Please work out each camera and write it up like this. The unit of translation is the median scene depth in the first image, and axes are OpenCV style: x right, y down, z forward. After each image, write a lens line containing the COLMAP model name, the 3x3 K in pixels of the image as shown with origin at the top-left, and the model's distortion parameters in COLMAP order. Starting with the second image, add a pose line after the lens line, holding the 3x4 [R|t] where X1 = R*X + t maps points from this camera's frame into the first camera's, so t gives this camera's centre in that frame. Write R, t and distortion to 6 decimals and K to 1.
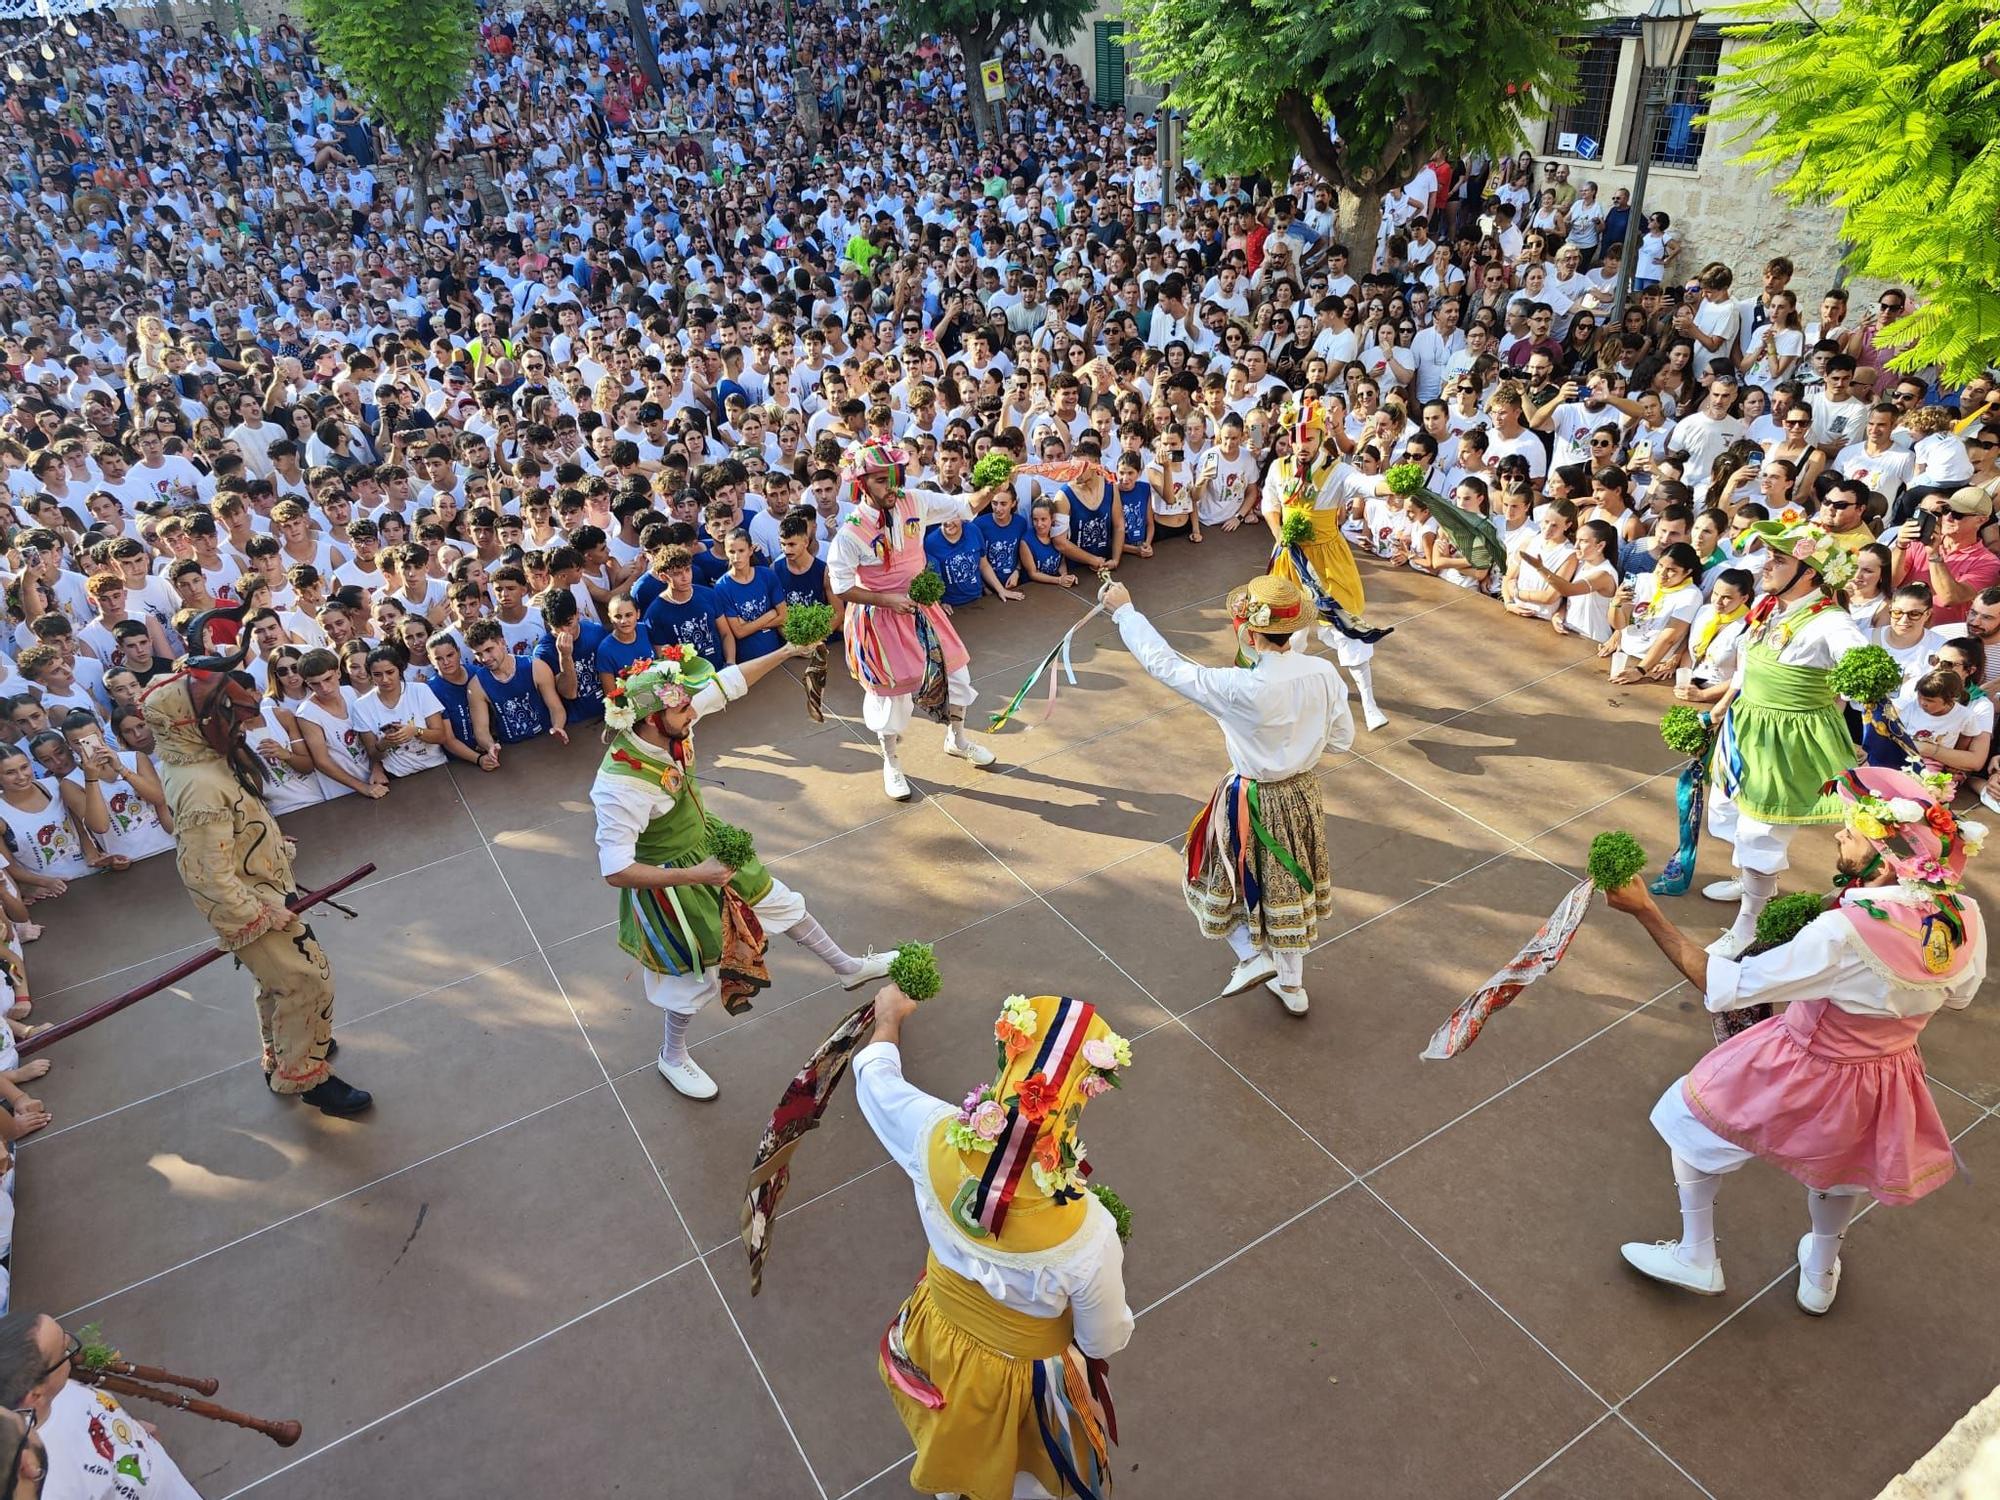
lens RADIAL K [[1392.2, 0, 1014.6], [0, 1392.2, 756.8], [0, 0, 1]] dist [0.010528, -0.001403]
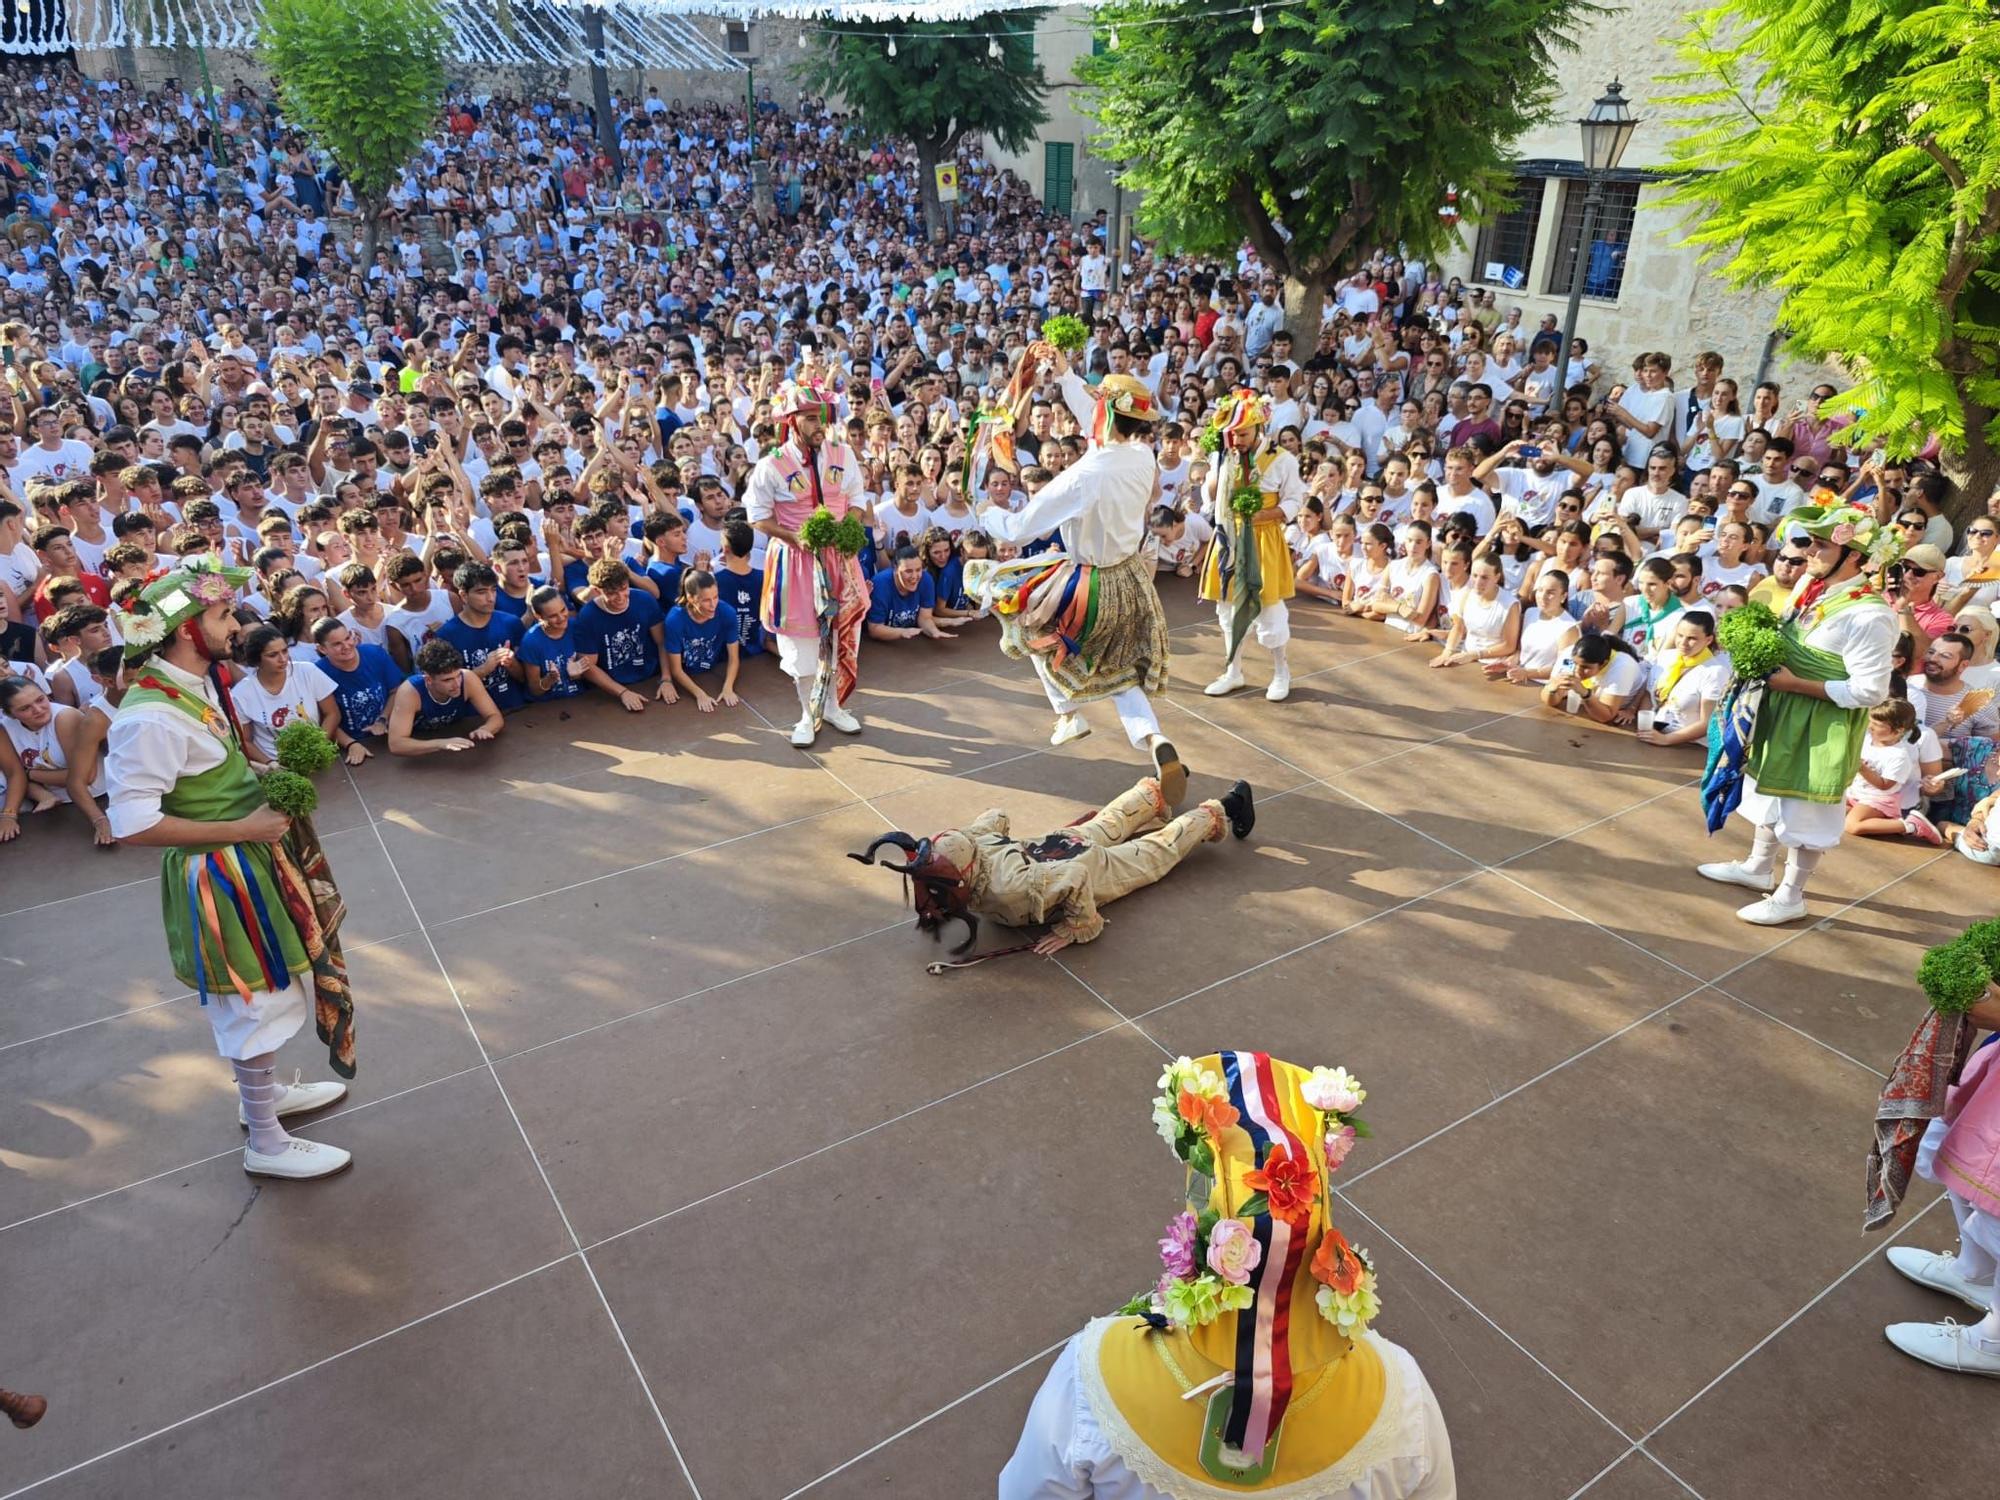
lens RADIAL K [[1382.3, 0, 995.7], [0, 1382.3, 732.0], [0, 0, 1]] dist [0.010426, -0.003304]
pose [[0.997502, 0.051392, 0.048465, -0.011728], [-0.045457, 0.992152, -0.116486, 0.054334], [-0.054071, 0.113992, 0.992009, 0.043917]]
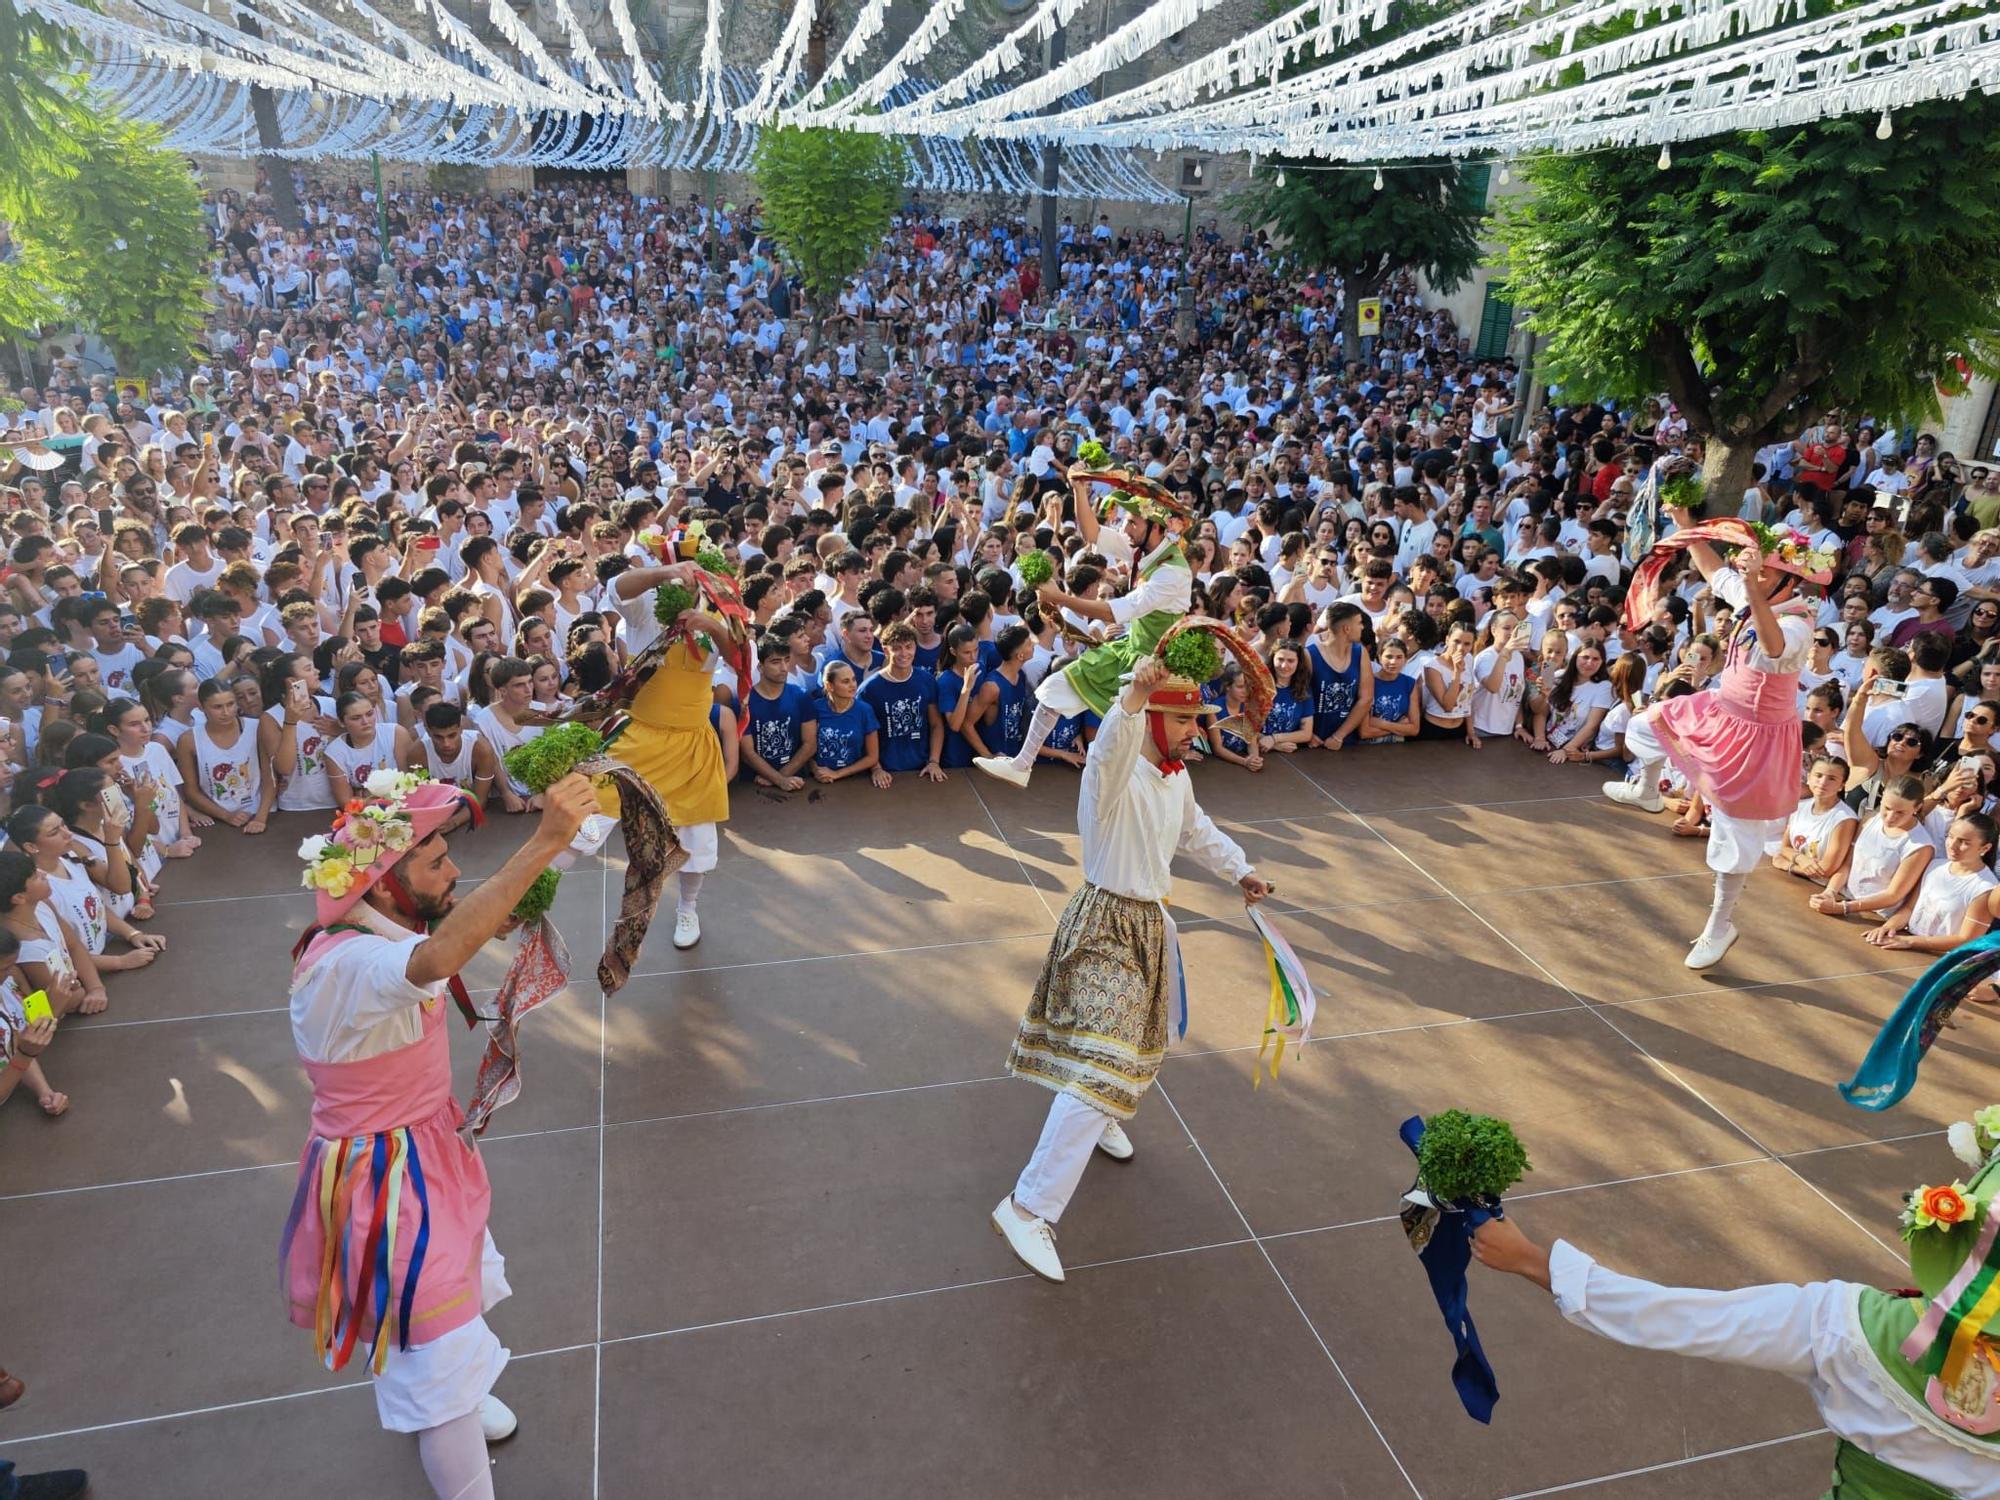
lens RADIAL K [[1379.6, 0, 999.3], [0, 1379.6, 731.3], [0, 0, 1]] dist [0.010716, 0.000933]
pose [[0.948808, 0.194902, -0.248548, 0.057313], [-0.237853, 0.958652, -0.156243, 0.033732], [0.207819, 0.207363, 0.955935, 0.077051]]
